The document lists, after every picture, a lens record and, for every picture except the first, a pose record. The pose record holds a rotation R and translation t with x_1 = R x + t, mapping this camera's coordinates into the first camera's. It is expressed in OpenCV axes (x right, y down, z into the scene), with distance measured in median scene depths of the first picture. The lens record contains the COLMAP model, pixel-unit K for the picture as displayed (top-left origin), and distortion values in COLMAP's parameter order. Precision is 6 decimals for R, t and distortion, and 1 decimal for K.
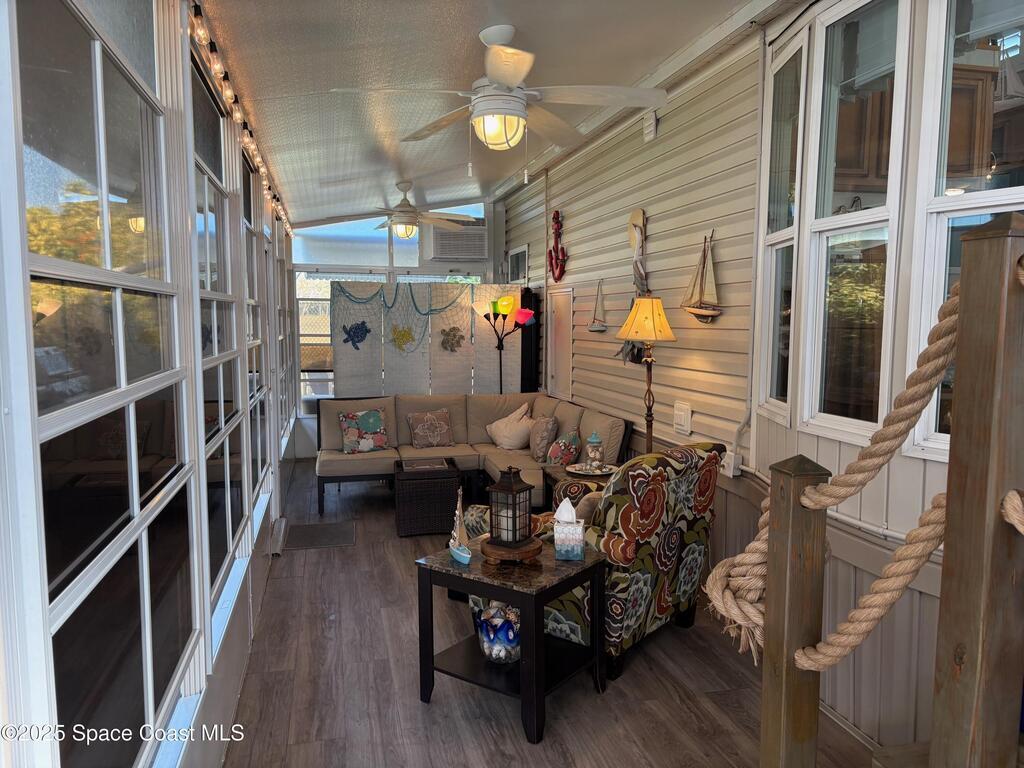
lens RADIAL K [[778.2, 0, 512.1], [0, 778.2, 389.4], [0, 0, 1]] dist [0.070752, -0.055120]
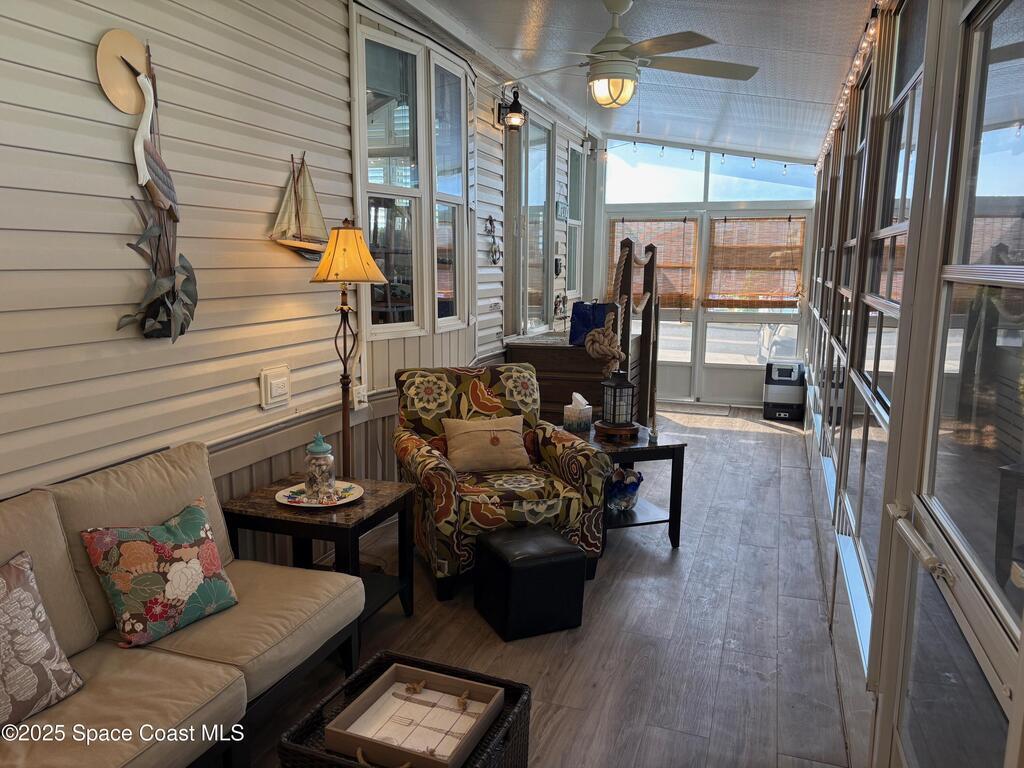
lens RADIAL K [[778.2, 0, 510.6], [0, 778.2, 383.9], [0, 0, 1]] dist [0.070752, -0.055120]
pose [[-0.850136, -0.080562, 0.520364, -0.396522], [0.039006, 0.975877, 0.214809, -0.127577], [-0.525116, 0.202914, -0.826486, 1.591189]]
